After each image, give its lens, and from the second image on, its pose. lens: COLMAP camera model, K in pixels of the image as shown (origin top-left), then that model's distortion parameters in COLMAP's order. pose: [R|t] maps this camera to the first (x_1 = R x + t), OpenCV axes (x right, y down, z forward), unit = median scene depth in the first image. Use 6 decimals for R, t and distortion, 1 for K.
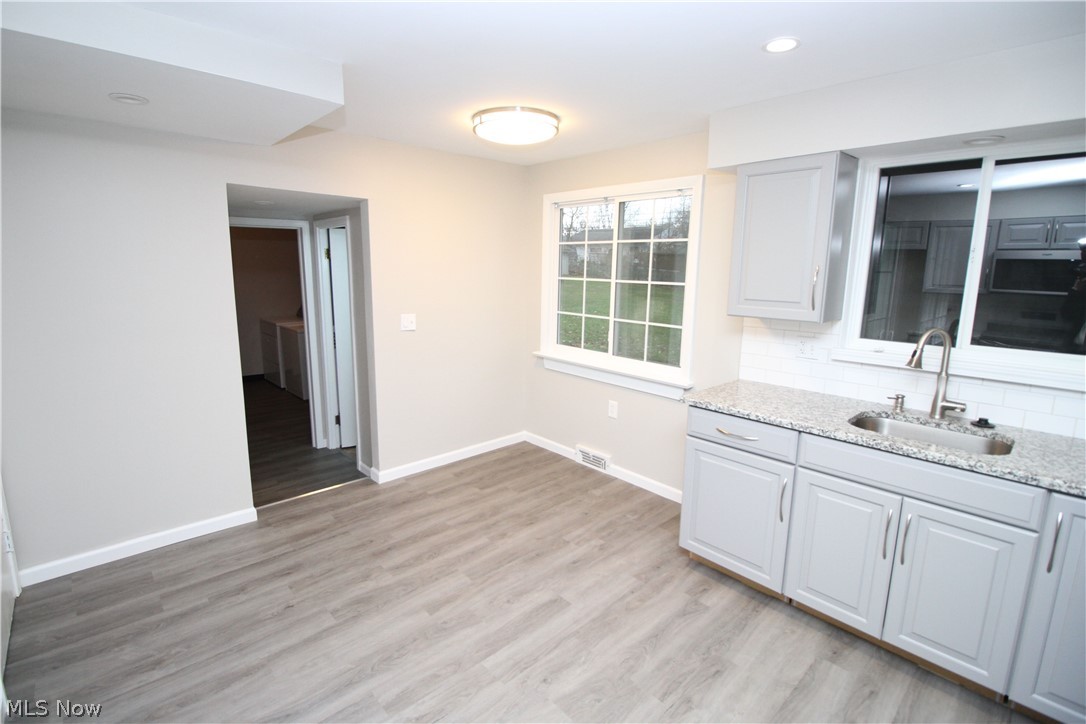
lens RADIAL K [[509.0, 0, 542.4], [0, 509.0, 362.5], [0, 0, 1]] dist [-0.002304, -0.000370]
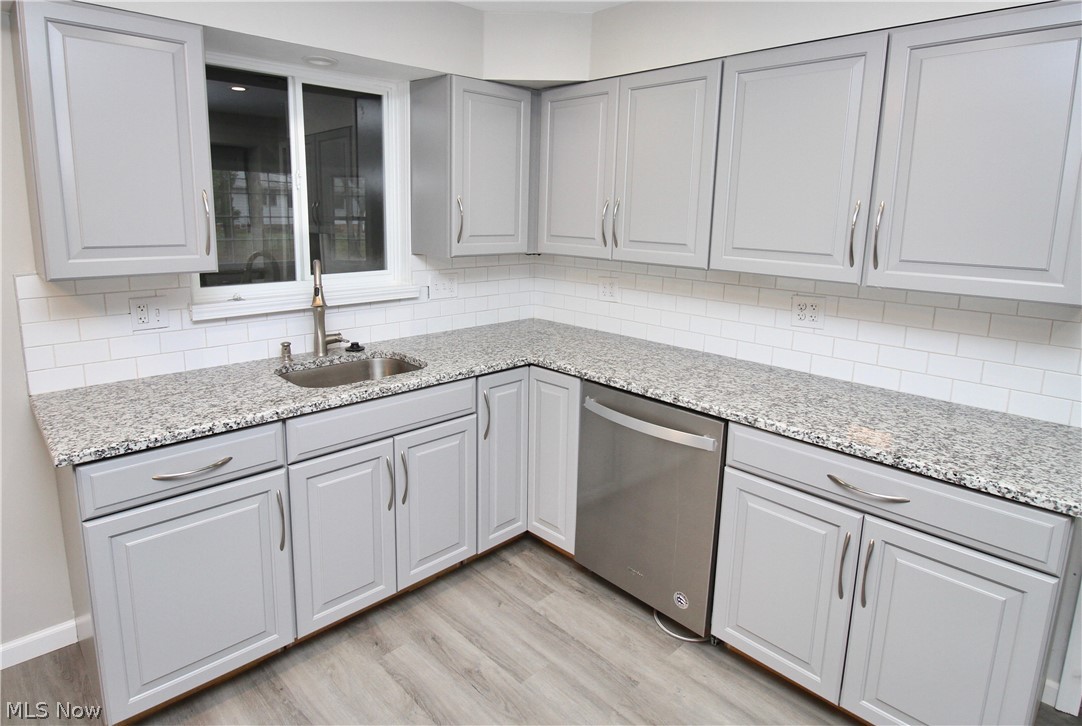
lens RADIAL K [[615.7, 0, 513.0], [0, 615.7, 309.9], [0, 0, 1]] dist [0.002481, -0.000833]
pose [[0.007833, -0.182041, 0.983260, -0.335628], [0.172189, 0.968848, 0.178001, -0.118522], [-0.985033, 0.167912, 0.038935, 0.614852]]
